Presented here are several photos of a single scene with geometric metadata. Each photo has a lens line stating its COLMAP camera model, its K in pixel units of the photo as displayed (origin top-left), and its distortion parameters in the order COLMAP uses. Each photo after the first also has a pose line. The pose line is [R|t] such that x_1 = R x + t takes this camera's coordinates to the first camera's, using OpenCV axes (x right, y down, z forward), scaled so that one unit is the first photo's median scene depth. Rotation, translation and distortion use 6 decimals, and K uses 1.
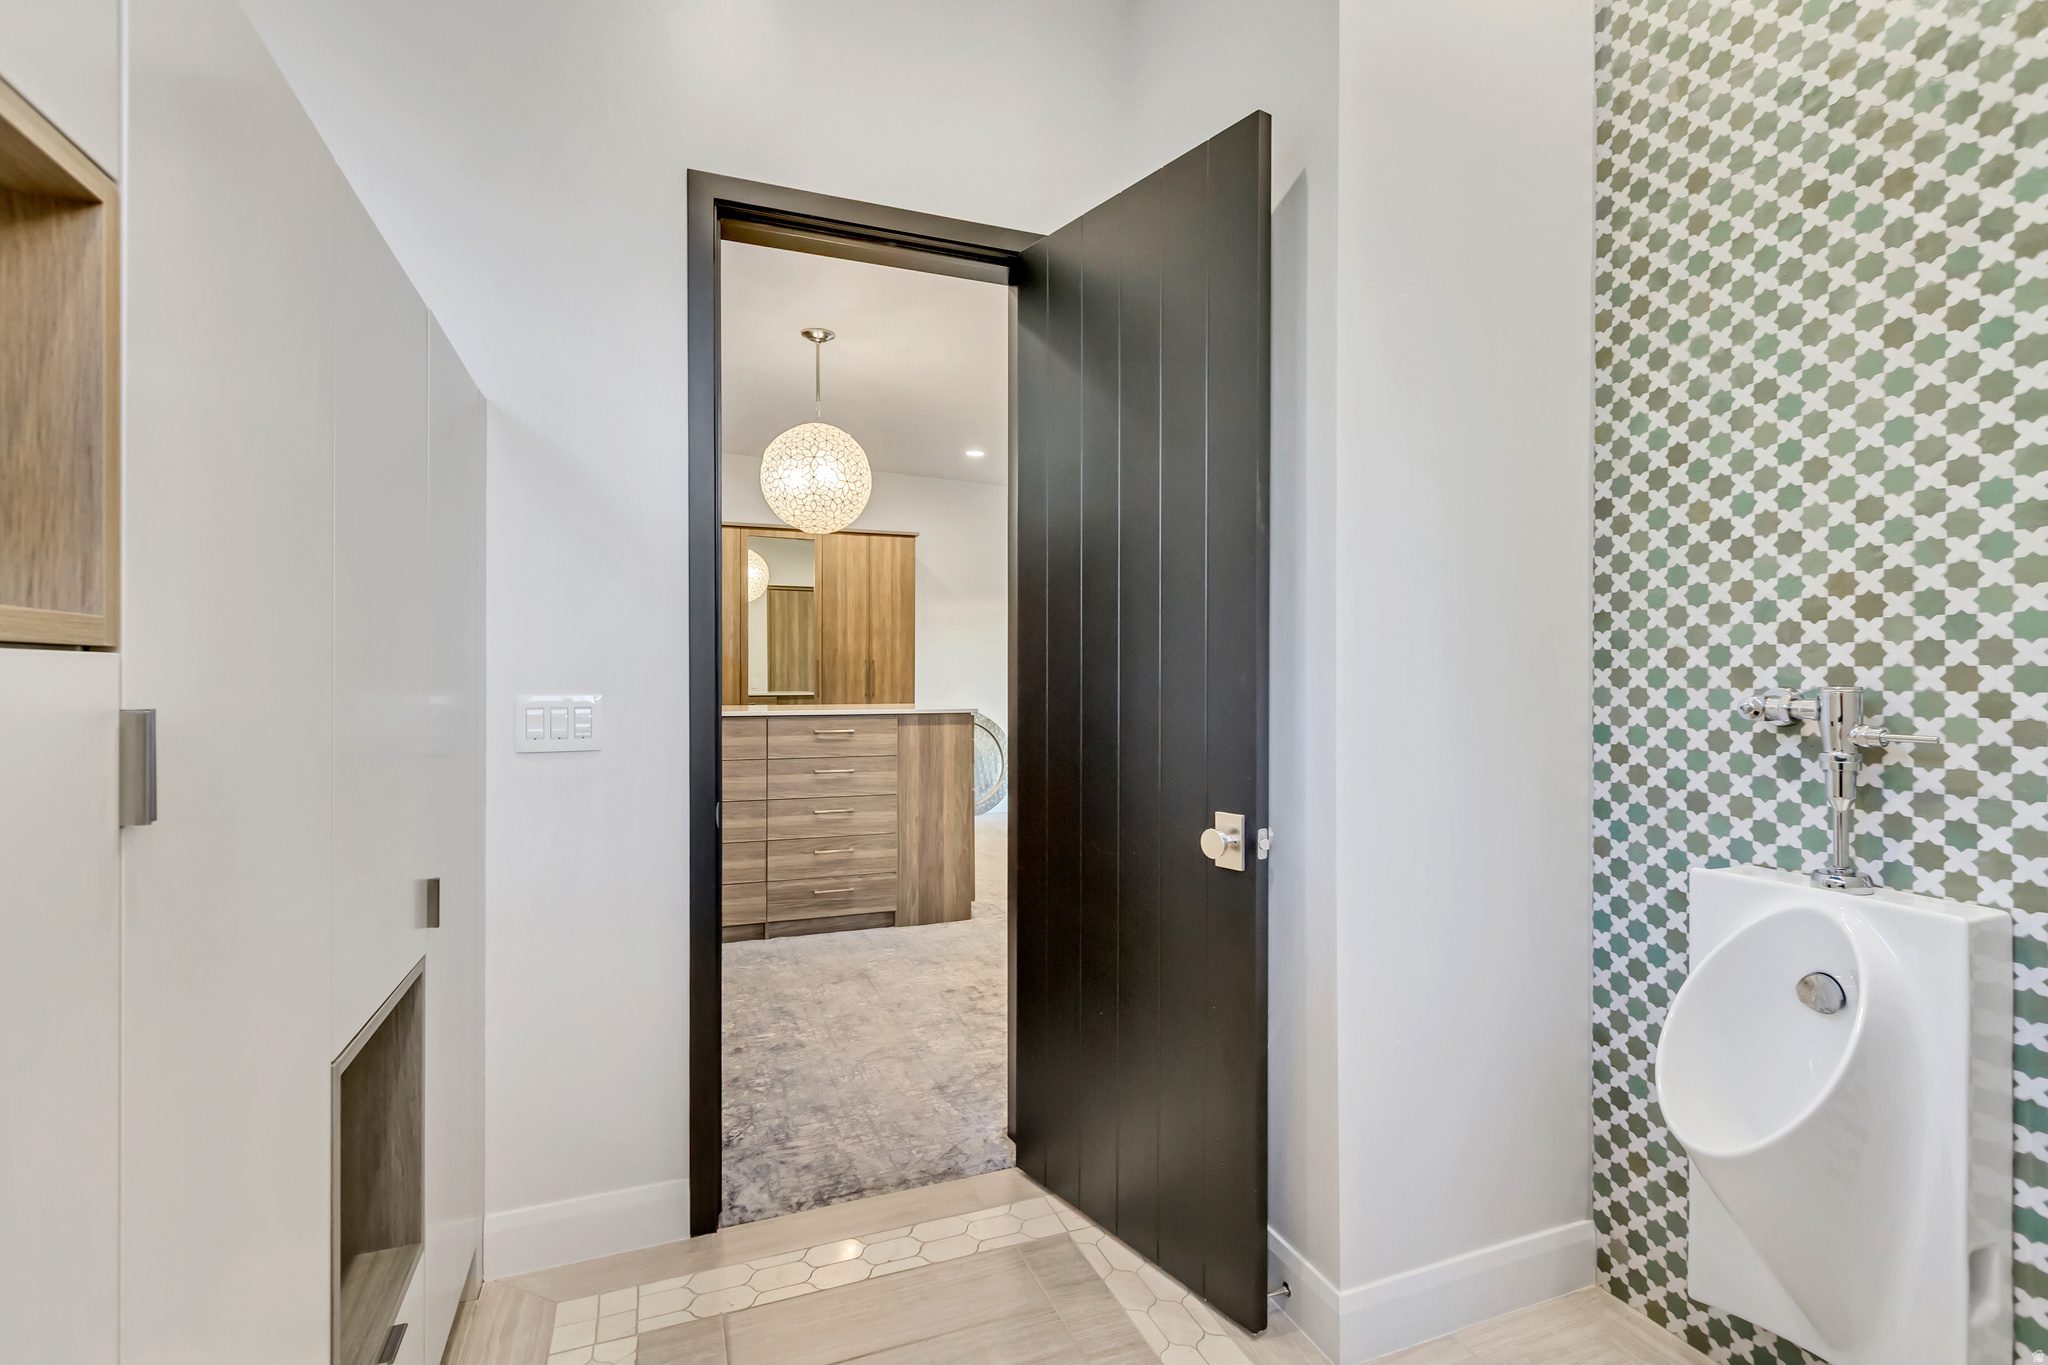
lens RADIAL K [[949.4, 0, 1036.3], [0, 949.4, 687.3], [0, 0, 1]] dist [0.006019, -0.002026]
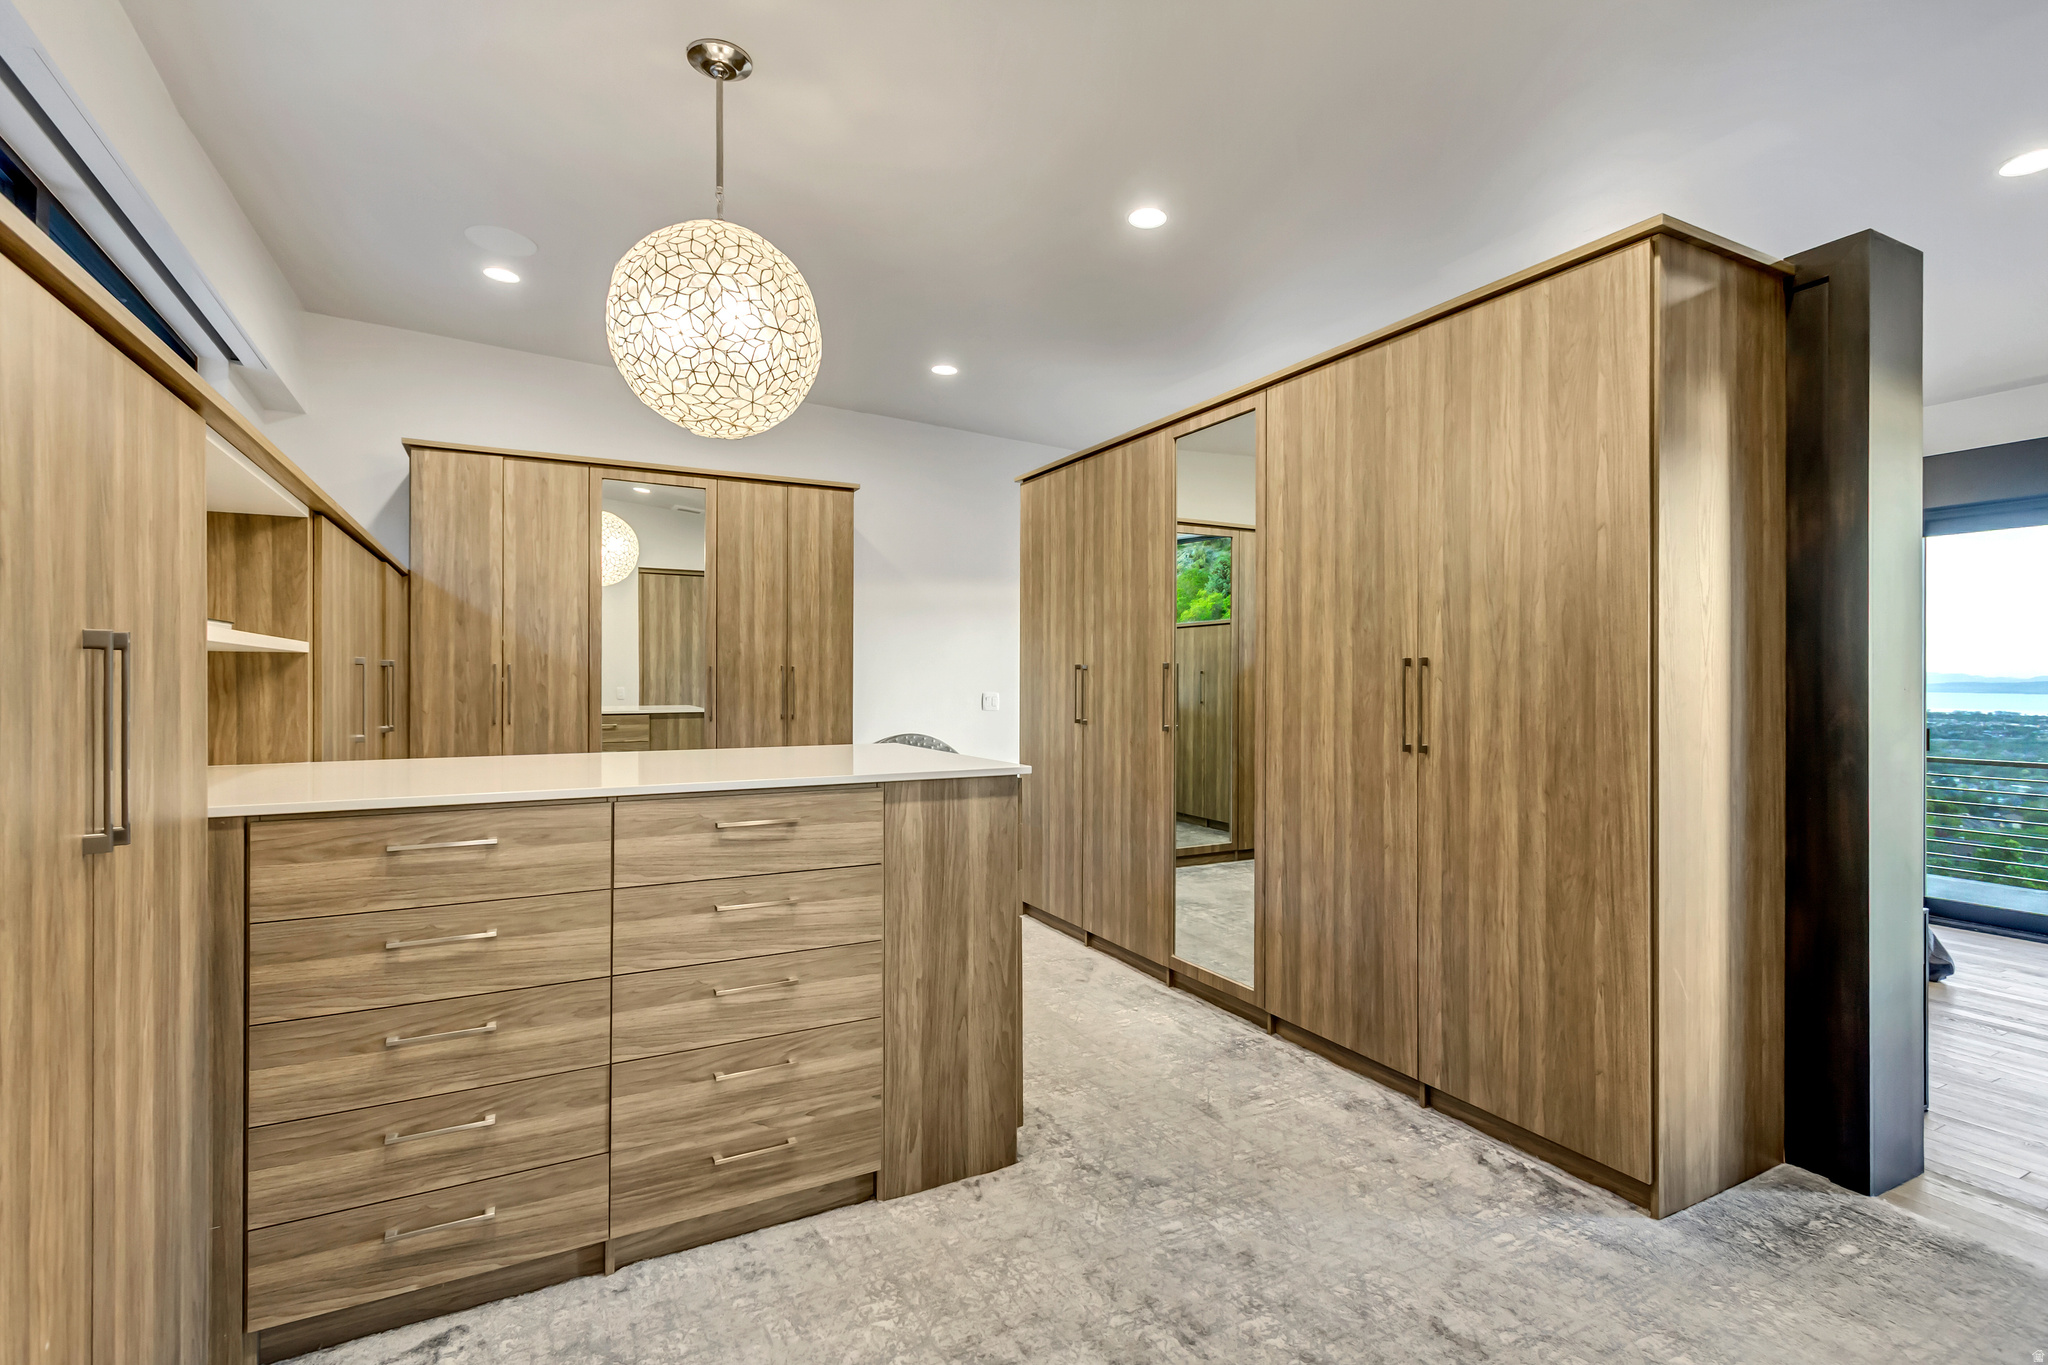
lens RADIAL K [[949.4, 0, 1032.2], [0, 949.4, 678.5], [0, 0, 1]] dist [0.006019, -0.002026]
pose [[0.994080, -0.000561, 0.108645, -0.114437], [0.001598, 0.999954, -0.009464, -0.020565], [-0.108635, 0.009581, 0.994036, 0.455352]]
